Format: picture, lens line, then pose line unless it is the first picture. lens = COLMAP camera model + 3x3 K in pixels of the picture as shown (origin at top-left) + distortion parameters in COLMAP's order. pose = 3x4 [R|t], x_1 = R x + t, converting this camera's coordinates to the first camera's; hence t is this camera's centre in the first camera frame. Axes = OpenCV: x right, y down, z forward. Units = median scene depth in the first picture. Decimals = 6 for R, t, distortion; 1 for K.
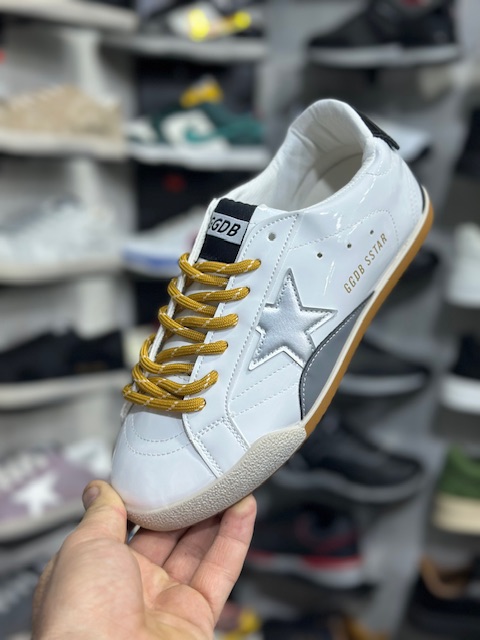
lens RADIAL K [[911.9, 0, 243.9], [0, 911.9, 317.8], [0, 0, 1]] dist [0.065369, 0.000000]
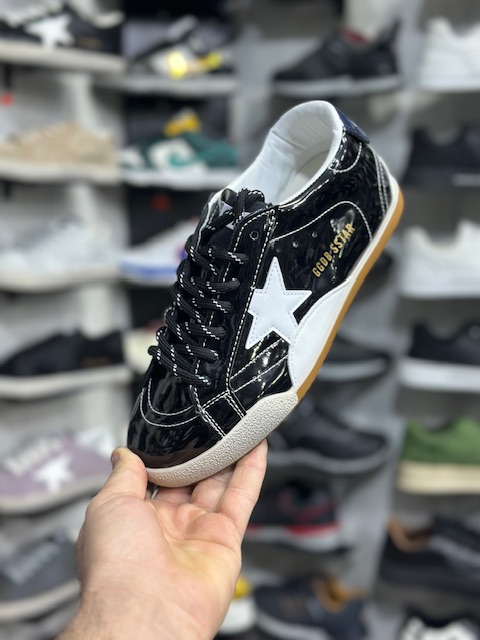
lens RADIAL K [[911.9, 0, 241.9], [0, 911.9, 315.0], [0, 0, 1]] dist [0.065369, 0.000000]
pose [[0.999115, -0.038935, 0.015939, 0.001210], [0.039358, 0.998857, -0.027132, 0.029521], [-0.014865, 0.027735, 0.999505, -0.146959]]
